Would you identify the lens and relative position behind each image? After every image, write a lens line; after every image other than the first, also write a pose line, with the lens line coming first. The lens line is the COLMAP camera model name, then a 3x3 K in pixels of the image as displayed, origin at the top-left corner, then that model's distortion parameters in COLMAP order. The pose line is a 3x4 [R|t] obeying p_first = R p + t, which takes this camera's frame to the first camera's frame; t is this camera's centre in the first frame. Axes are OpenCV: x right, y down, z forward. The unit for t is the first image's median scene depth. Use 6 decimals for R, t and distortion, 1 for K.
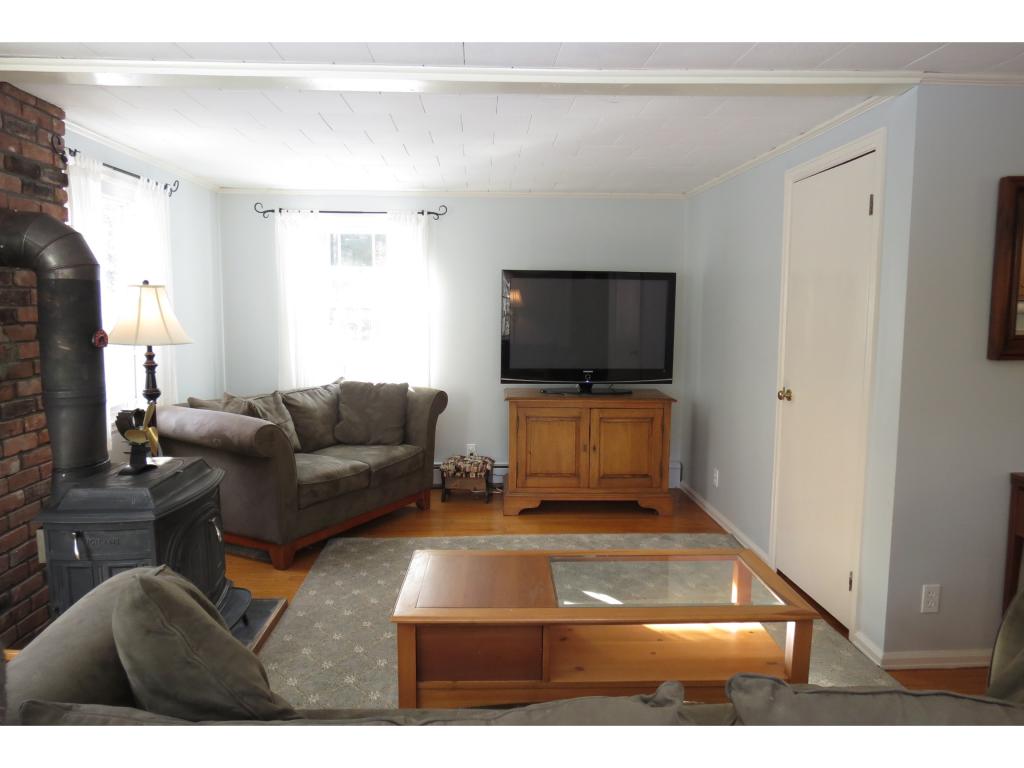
lens RADIAL K [[732.6, 0, 512.1], [0, 732.6, 386.8], [0, 0, 1]] dist [-0.021020, -0.000584]
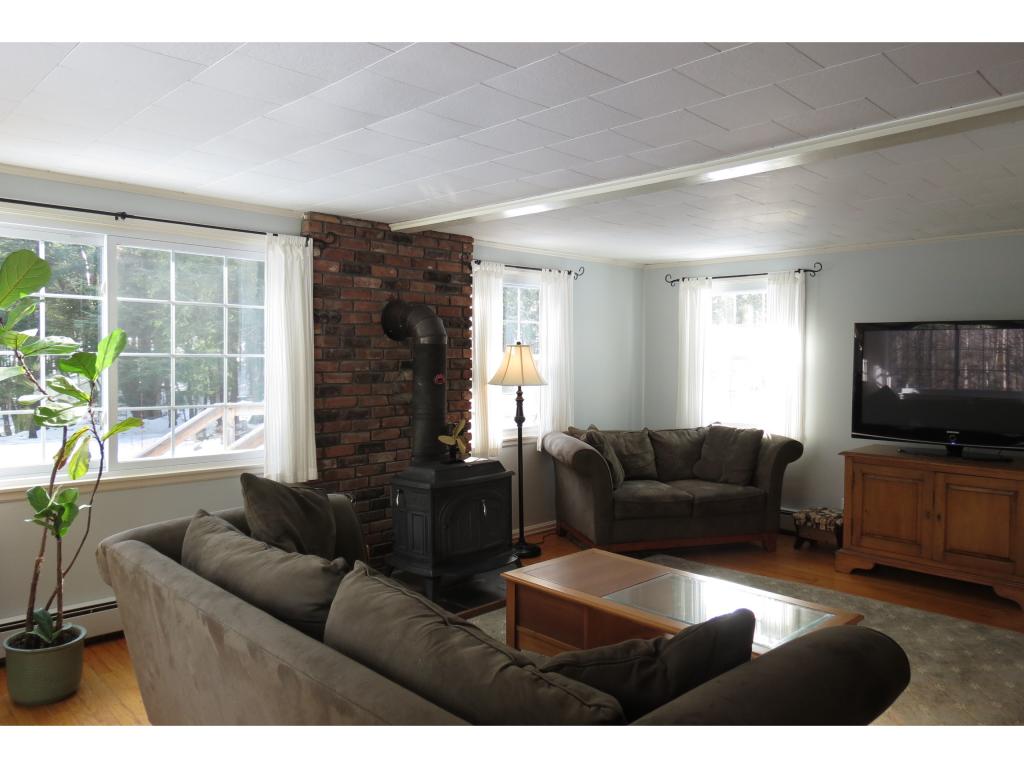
lens RADIAL K [[732.6, 0, 513.8], [0, 732.6, 383.2], [0, 0, 1]] dist [-0.021020, -0.000584]
pose [[0.676934, 0.025328, -0.735608, 0.414023], [-0.079718, 0.996052, -0.039064, -0.003051], [0.731714, 0.085085, 0.676281, 0.000152]]
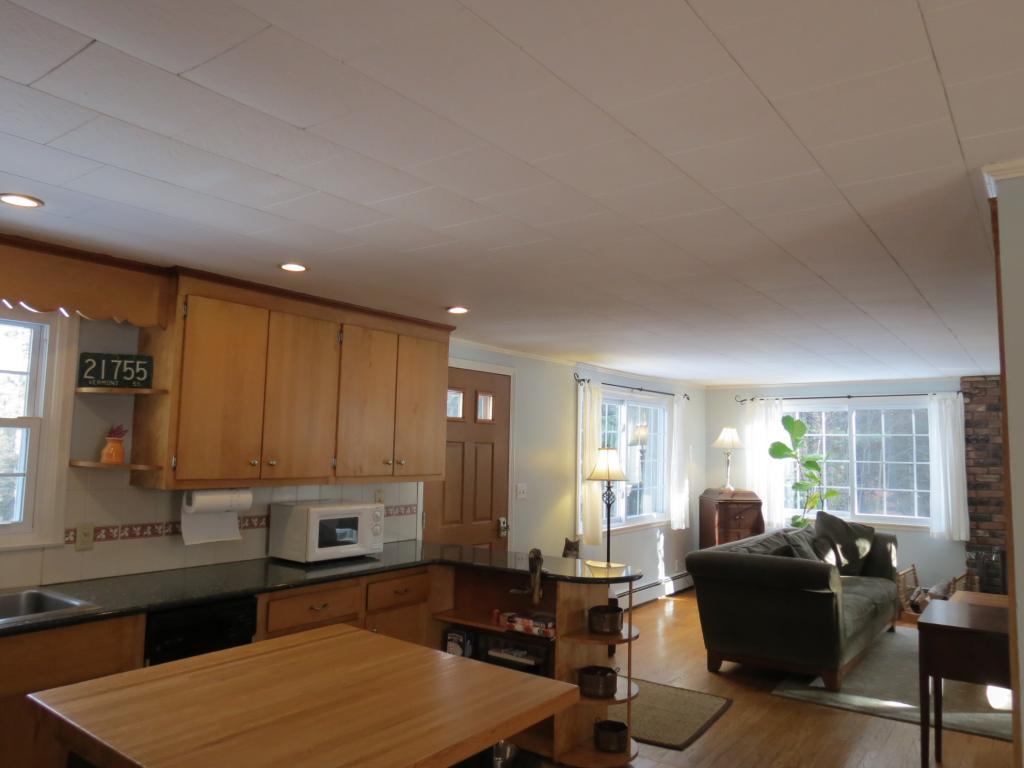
lens RADIAL K [[732.6, 0, 515.0], [0, 732.6, 385.0], [0, 0, 1]] dist [-0.021020, -0.000584]
pose [[-0.627476, -0.084689, -0.774016, 1.225231], [-0.096409, 0.994868, -0.030697, -0.071560], [0.772644, 0.055360, -0.632421, 0.589181]]
